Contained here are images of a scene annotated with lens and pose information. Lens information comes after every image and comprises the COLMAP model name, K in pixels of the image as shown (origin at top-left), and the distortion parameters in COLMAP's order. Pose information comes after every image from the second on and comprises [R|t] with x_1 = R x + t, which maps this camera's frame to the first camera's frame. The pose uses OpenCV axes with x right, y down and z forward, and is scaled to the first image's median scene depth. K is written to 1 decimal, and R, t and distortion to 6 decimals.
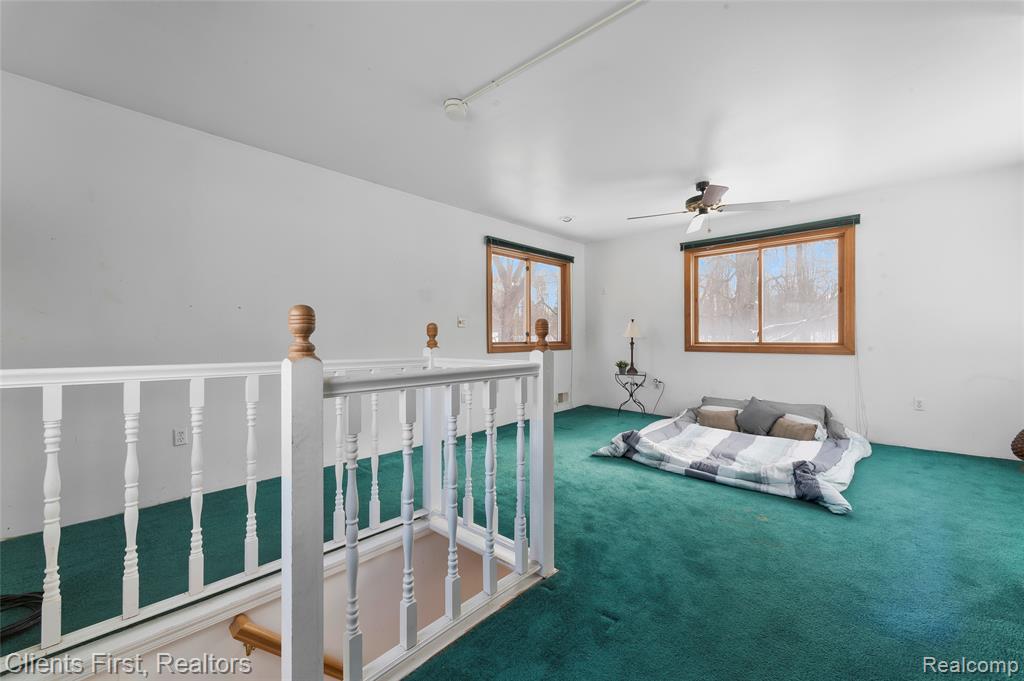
lens RADIAL K [[404.8, 0, 510.8], [0, 404.8, 338.6], [0, 0, 1]] dist [0.007705, 0.000076]
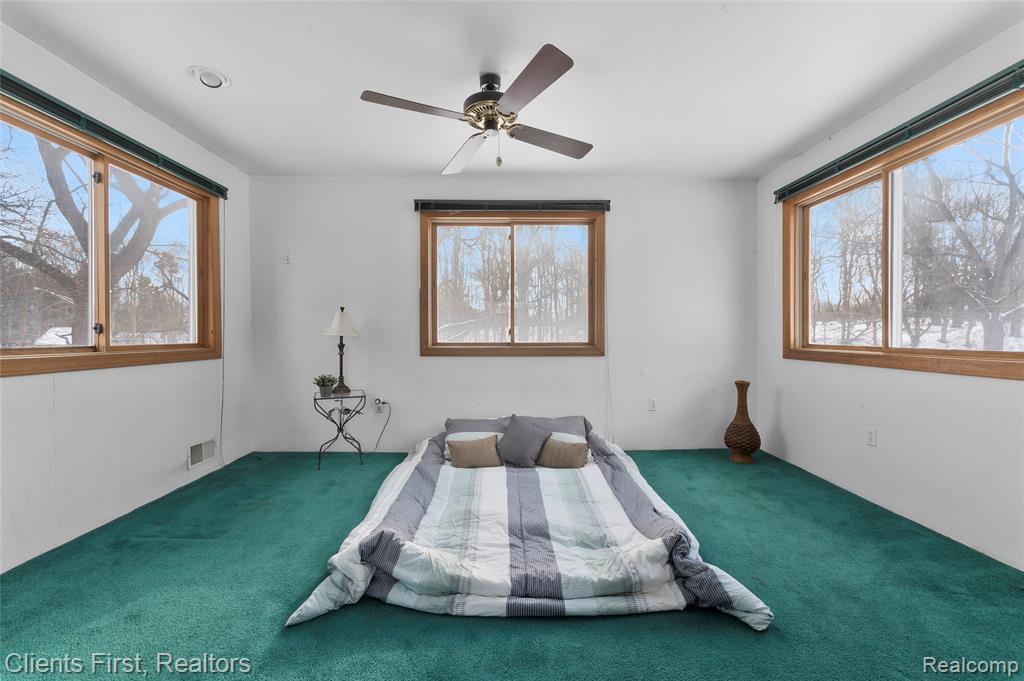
lens RADIAL K [[404.8, 0, 510.8], [0, 404.8, 338.6], [0, 0, 1]] dist [0.007705, 0.000076]
pose [[0.718115, -0.002794, 0.695918, 0.065074], [0.000679, 0.999994, 0.003314, -0.001386], [-0.695924, -0.001907, 0.718113, 0.456353]]
